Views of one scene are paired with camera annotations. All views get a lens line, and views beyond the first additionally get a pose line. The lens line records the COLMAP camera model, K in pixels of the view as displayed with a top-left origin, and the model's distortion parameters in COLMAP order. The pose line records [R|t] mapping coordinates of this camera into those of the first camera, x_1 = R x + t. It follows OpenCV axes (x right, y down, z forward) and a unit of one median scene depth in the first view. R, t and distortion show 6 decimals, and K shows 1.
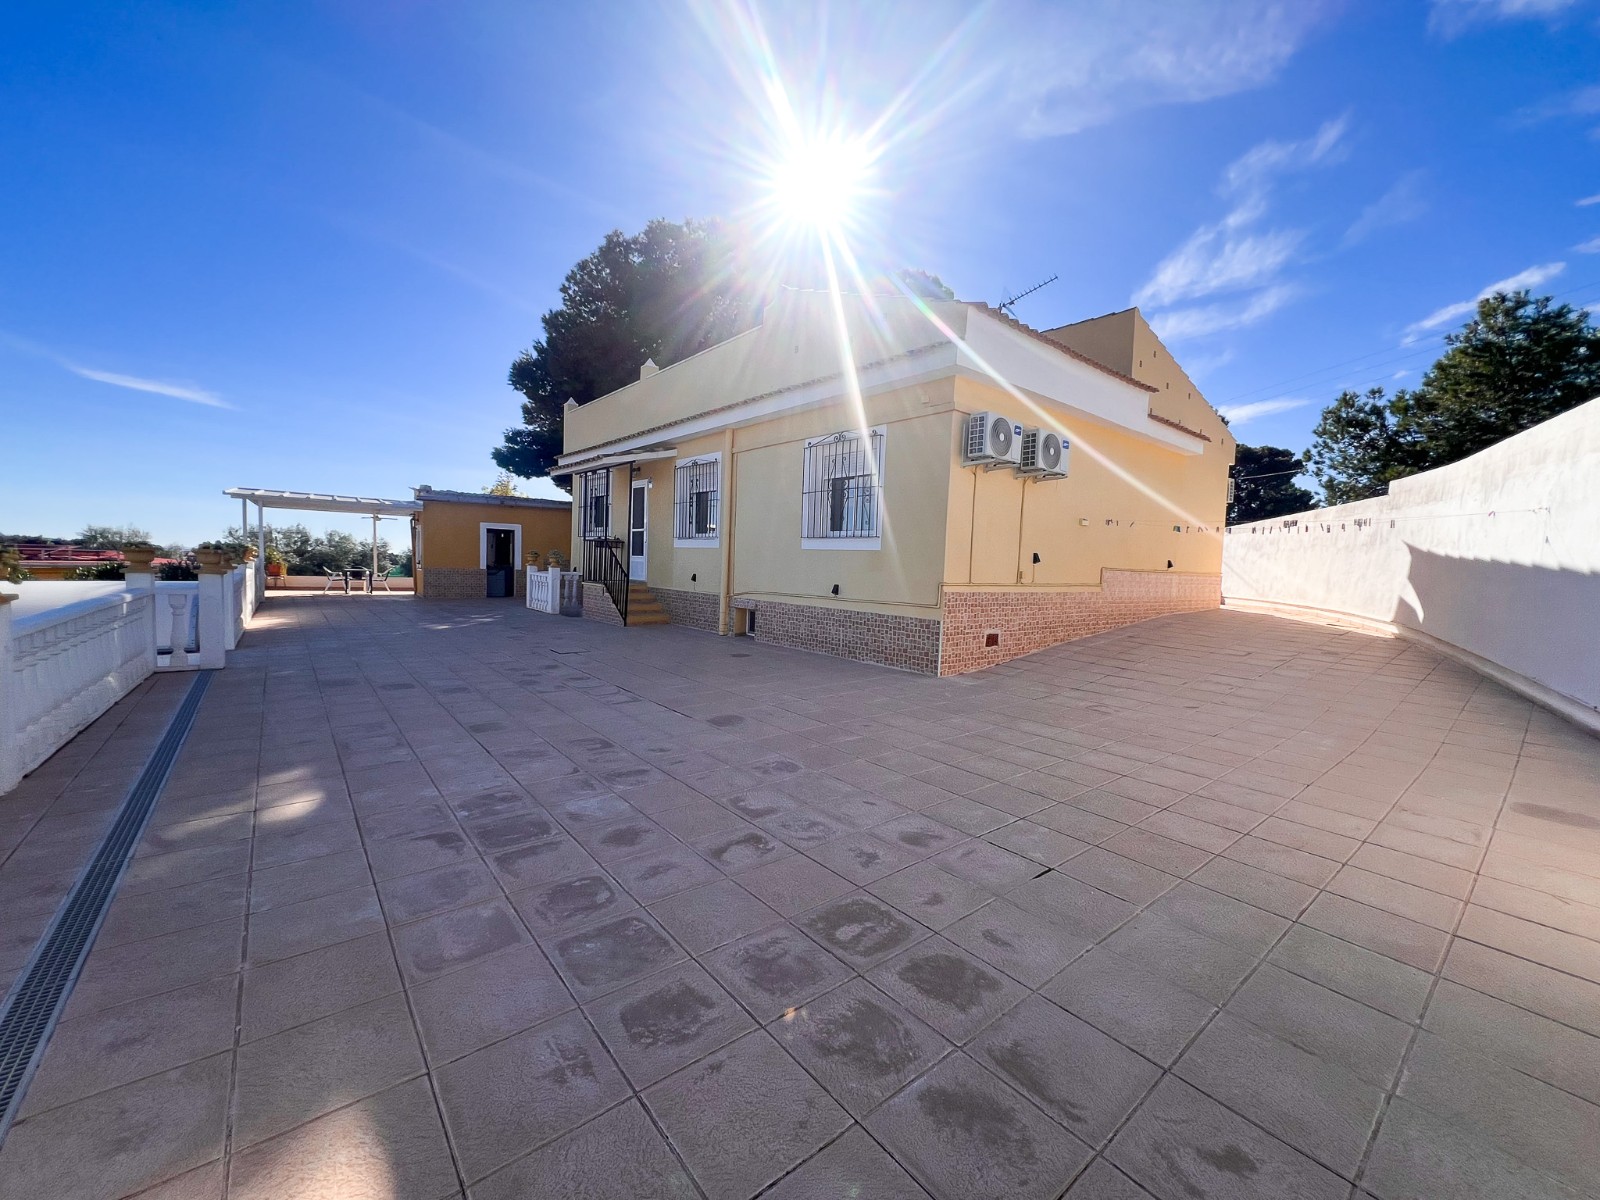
lens RADIAL K [[646.1, 0, 800.0], [0, 646.1, 600.0], [0, 0, 1]] dist [-0.001541, -0.000022]
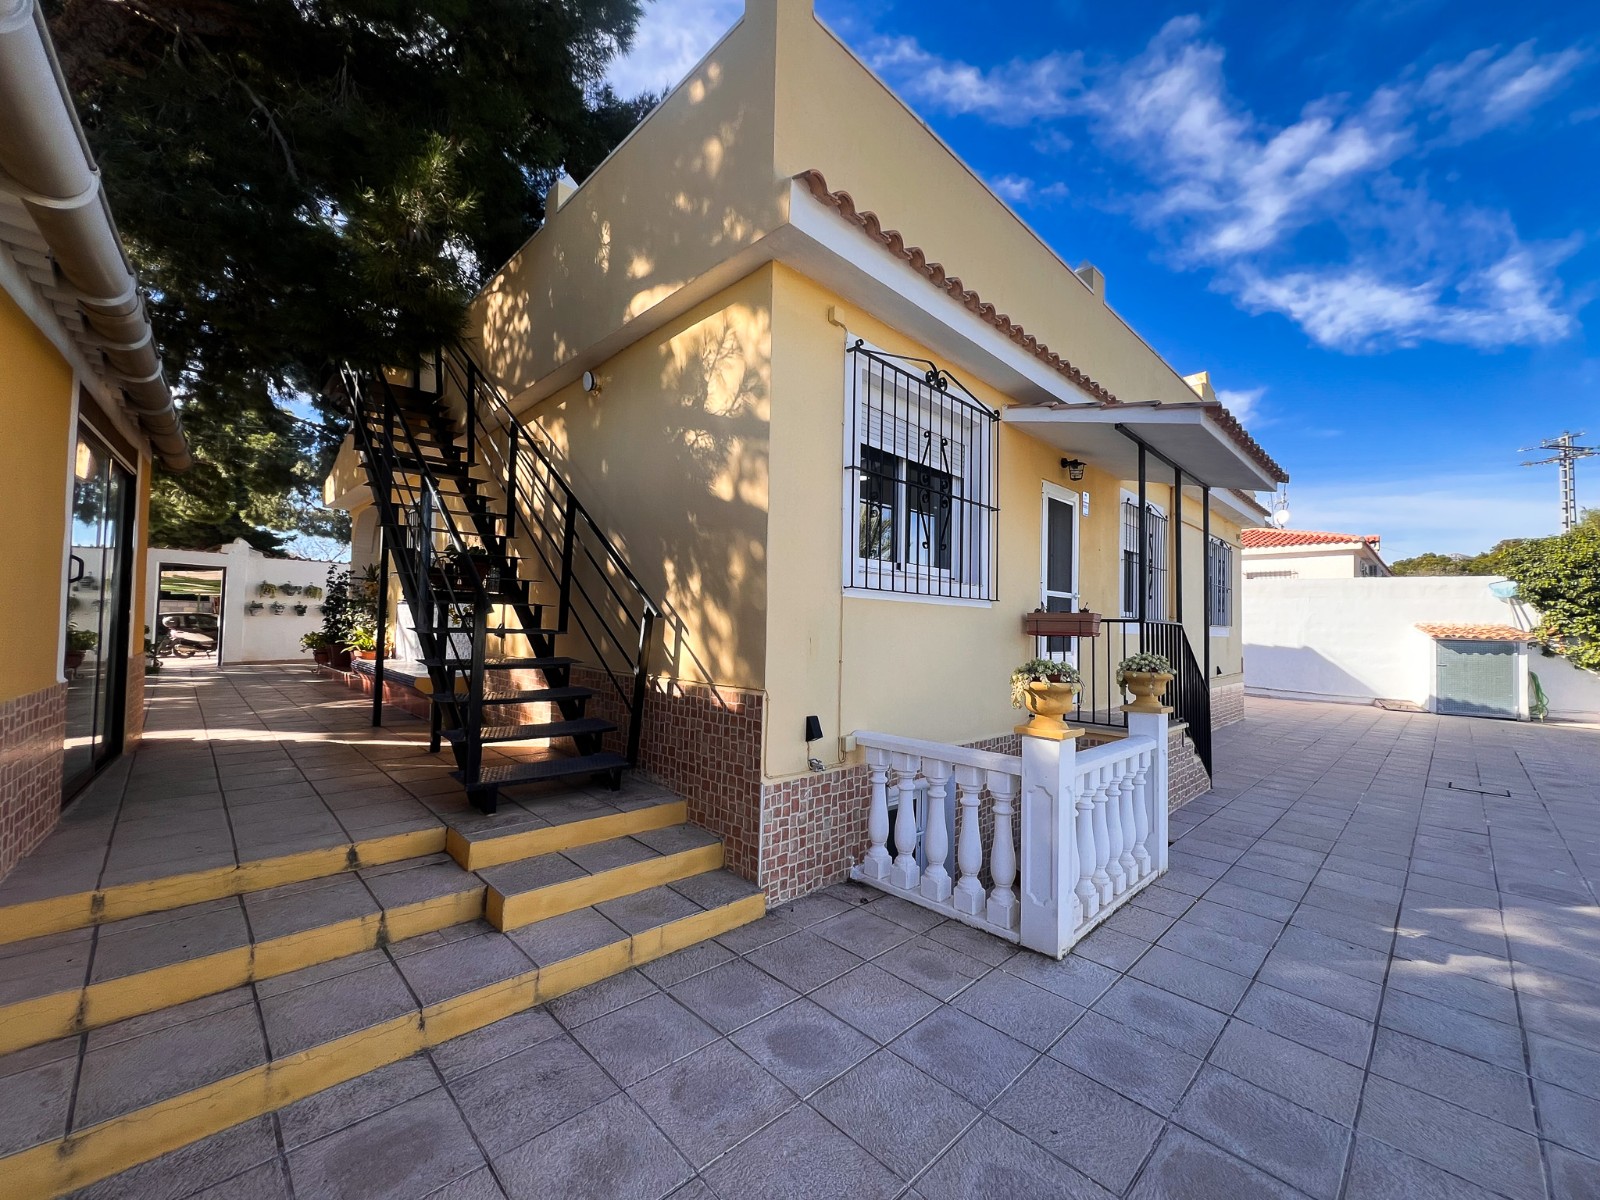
lens RADIAL K [[646.1, 0, 800.0], [0, 646.1, 600.0], [0, 0, 1]] dist [-0.001541, -0.000022]
pose [[-0.090916, -0.010656, 0.995802, -0.873468], [0.020080, 0.999720, 0.012531, -0.145566], [-0.995656, 0.021135, -0.090677, 1.567206]]
